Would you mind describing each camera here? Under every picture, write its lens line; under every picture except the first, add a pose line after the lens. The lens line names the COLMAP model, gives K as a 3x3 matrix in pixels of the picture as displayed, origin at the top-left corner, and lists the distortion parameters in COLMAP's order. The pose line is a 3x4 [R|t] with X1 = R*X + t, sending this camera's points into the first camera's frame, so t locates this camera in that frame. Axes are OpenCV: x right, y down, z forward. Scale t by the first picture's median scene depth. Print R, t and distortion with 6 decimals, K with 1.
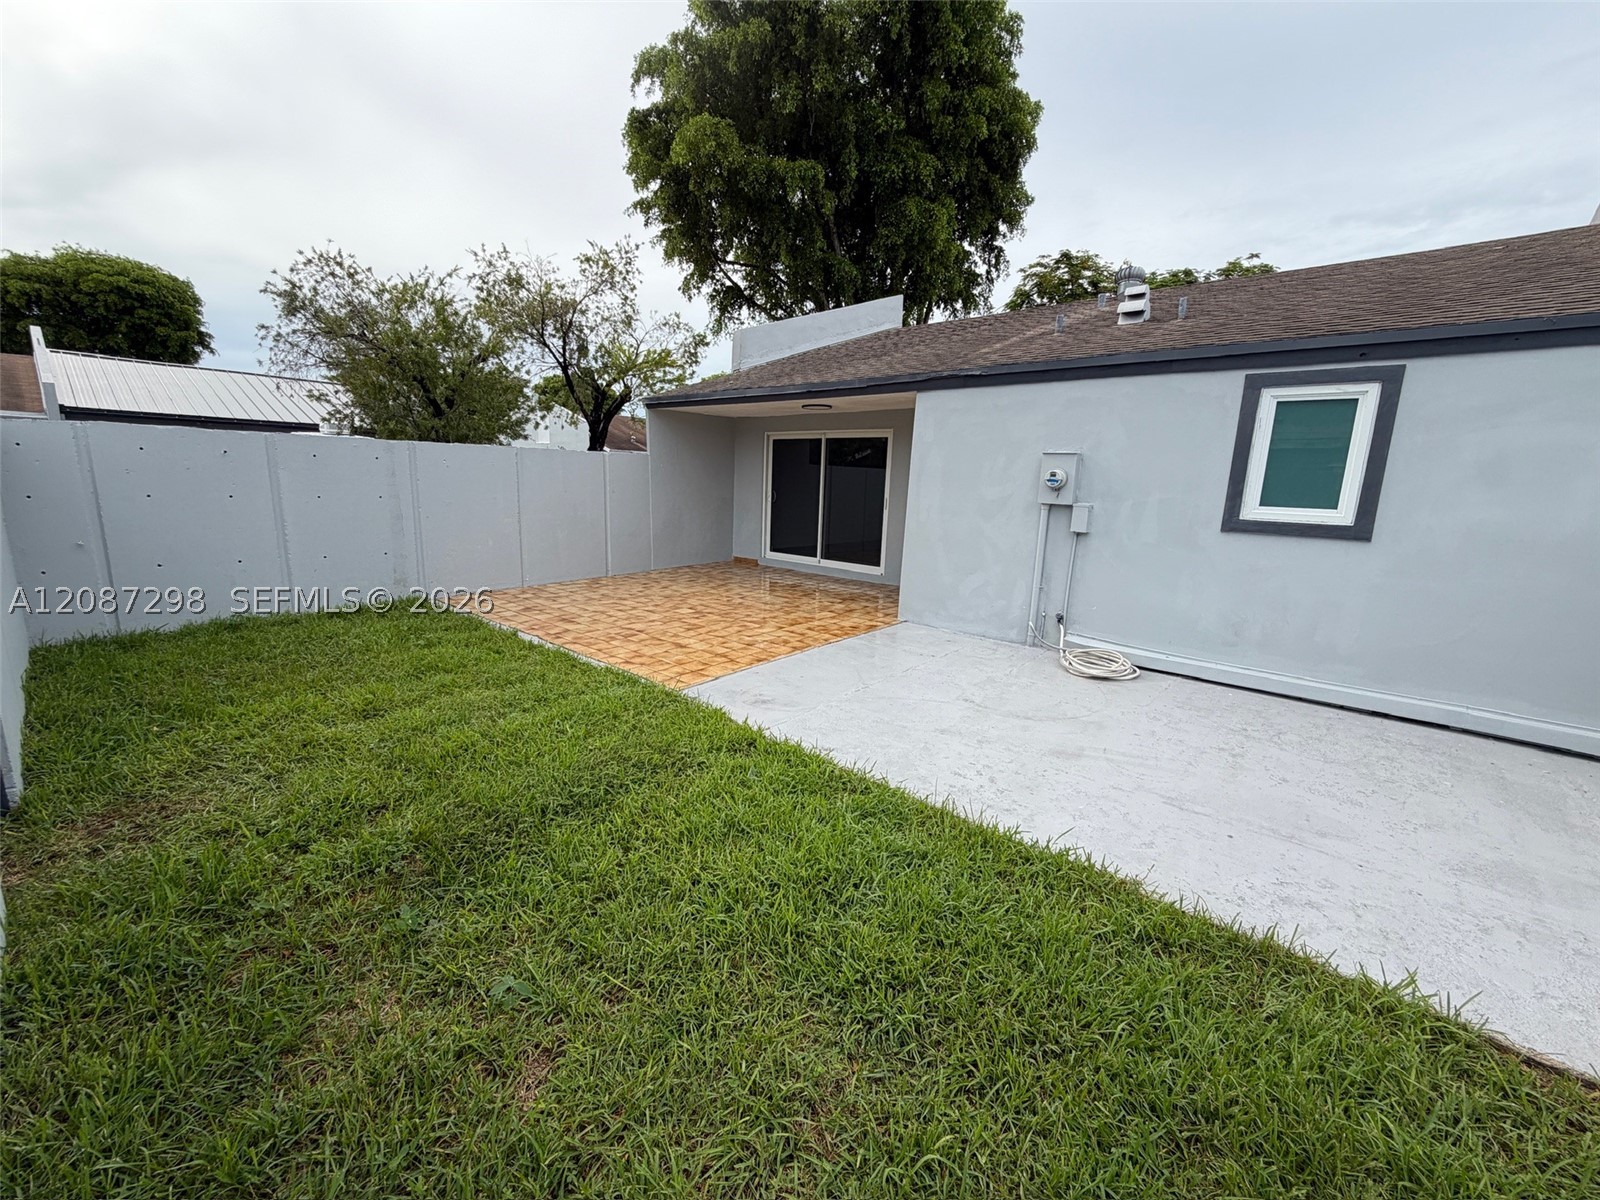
lens RADIAL K [[637.9, 0, 795.7], [0, 637.9, 600.9], [0, 0, 1]] dist [0.001583, 0.000237]
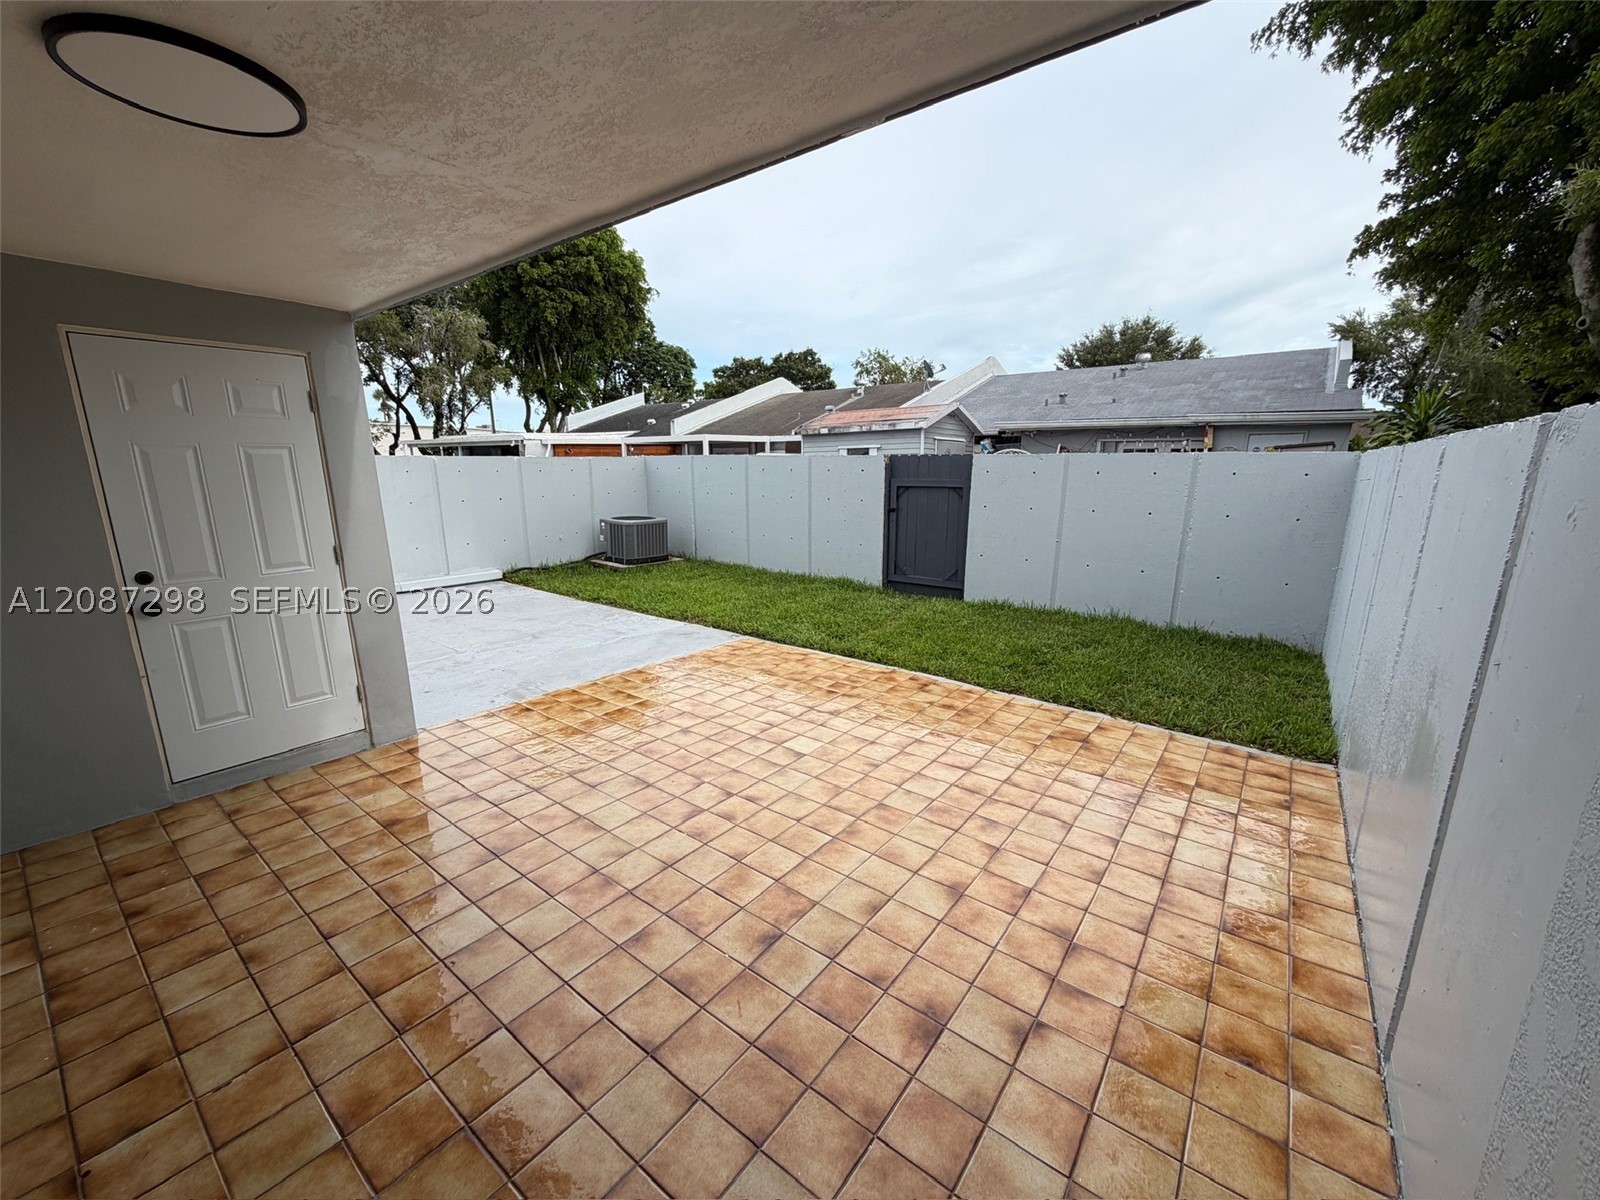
lens RADIAL K [[637.9, 0, 795.7], [0, 637.9, 600.9], [0, 0, 1]] dist [0.001583, 0.000237]
pose [[-0.997969, -0.018028, -0.061093, -0.168614], [-0.040818, 0.917305, 0.396088, -0.395209], [0.048901, 0.397778, -0.916178, 1.841004]]
